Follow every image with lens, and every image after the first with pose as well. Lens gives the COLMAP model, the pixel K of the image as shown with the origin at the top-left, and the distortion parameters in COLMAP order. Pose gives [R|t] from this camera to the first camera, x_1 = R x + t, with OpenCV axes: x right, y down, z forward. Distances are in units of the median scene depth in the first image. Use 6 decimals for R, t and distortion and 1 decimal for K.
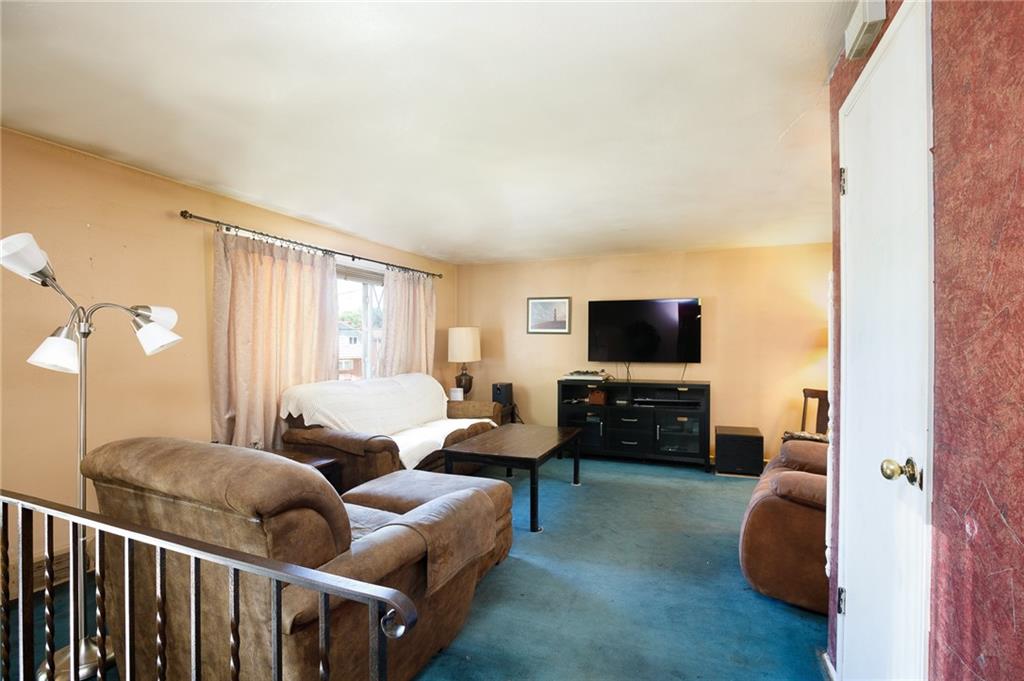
lens RADIAL K [[472.7, 0, 511.4], [0, 472.7, 341.8], [0, 0, 1]] dist [0.012157, -0.003388]
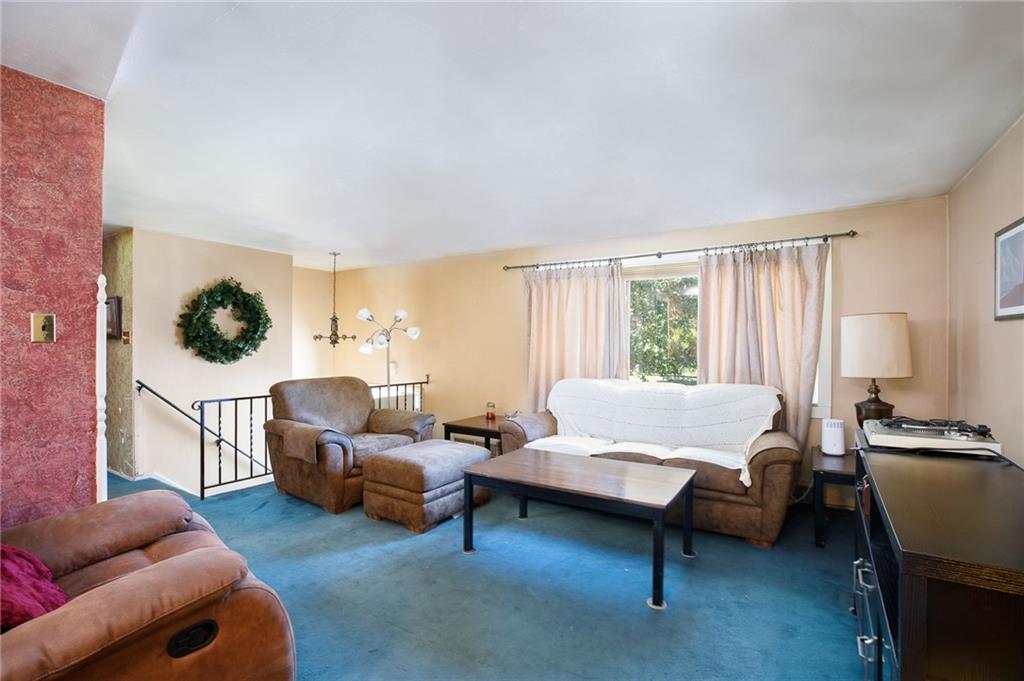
lens RADIAL K [[472.7, 0, 512.7], [0, 472.7, 342.7], [0, 0, 1]] dist [0.012157, -0.003388]
pose [[-0.173176, 0.000562, -0.984891, 0.532445], [-0.007385, 0.999971, 0.001869, 0.003771], [0.984863, 0.007597, -0.173167, 0.674890]]
